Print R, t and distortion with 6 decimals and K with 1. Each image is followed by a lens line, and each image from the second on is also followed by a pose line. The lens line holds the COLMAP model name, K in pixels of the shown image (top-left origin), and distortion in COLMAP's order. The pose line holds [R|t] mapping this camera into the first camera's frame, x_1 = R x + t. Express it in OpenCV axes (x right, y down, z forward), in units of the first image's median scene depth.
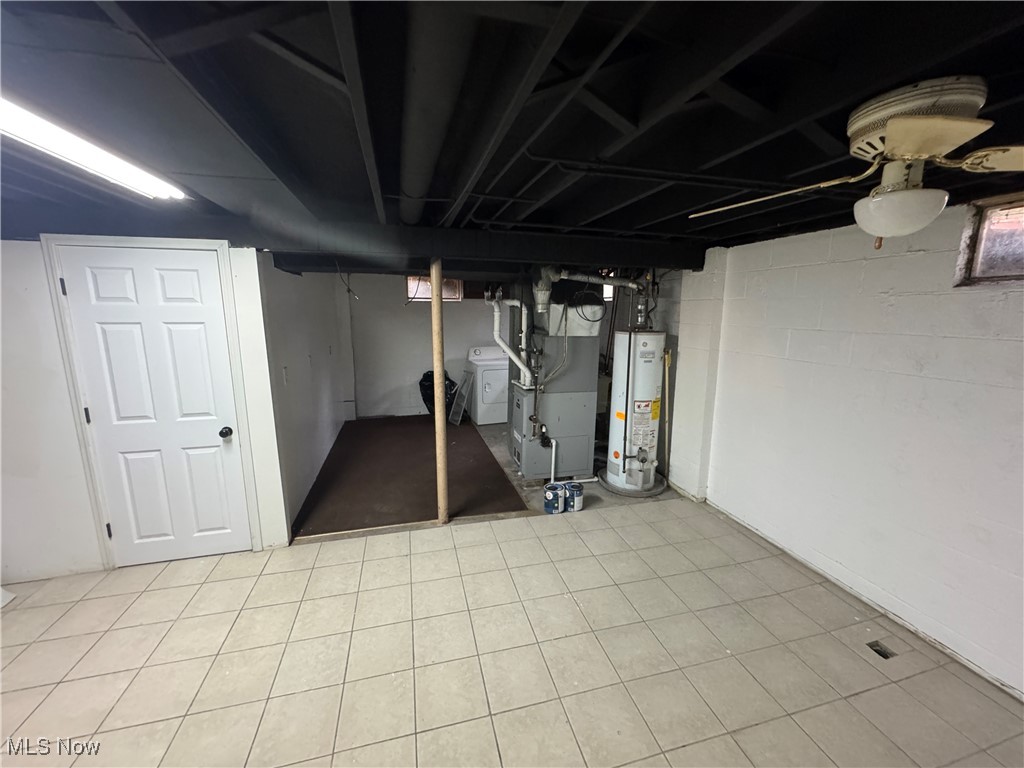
lens RADIAL K [[408.5, 0, 504.7], [0, 408.5, 379.7], [0, 0, 1]] dist [0.000557, -0.000096]
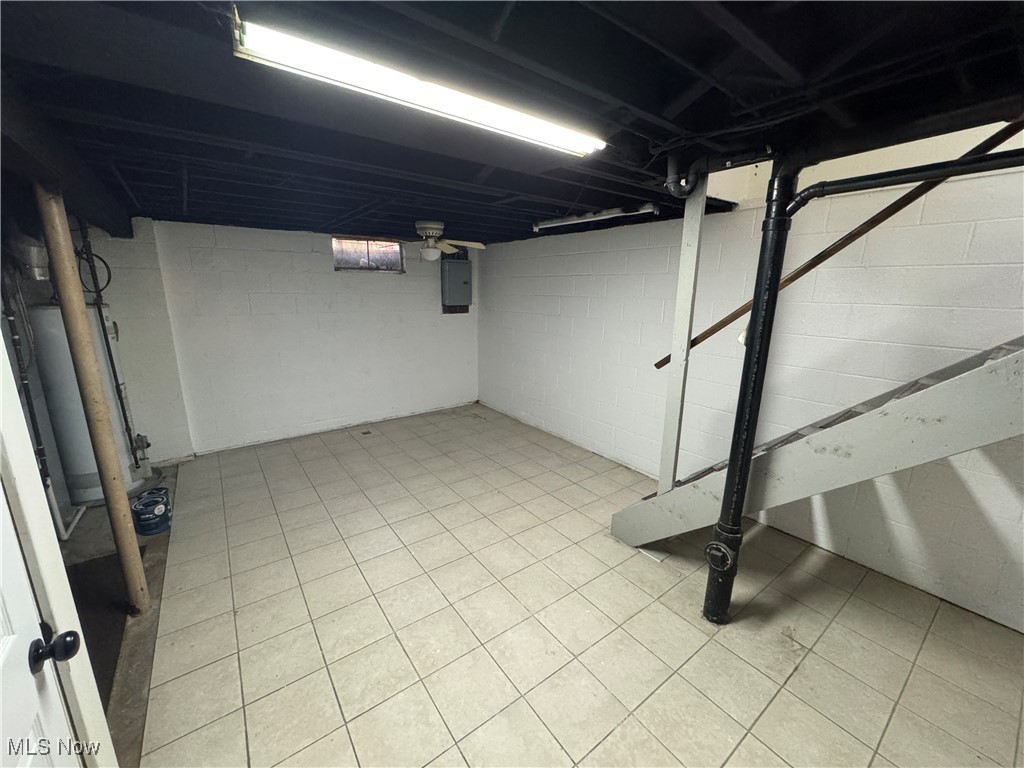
lens RADIAL K [[408.5, 0, 507.0], [0, 408.5, 381.5], [0, 0, 1]] dist [0.000557, -0.000096]
pose [[-0.358416, -0.216953, 0.908003, -1.094013], [0.154151, 0.945517, 0.286765, -0.111550], [-0.920747, 0.242751, -0.305445, 0.731234]]
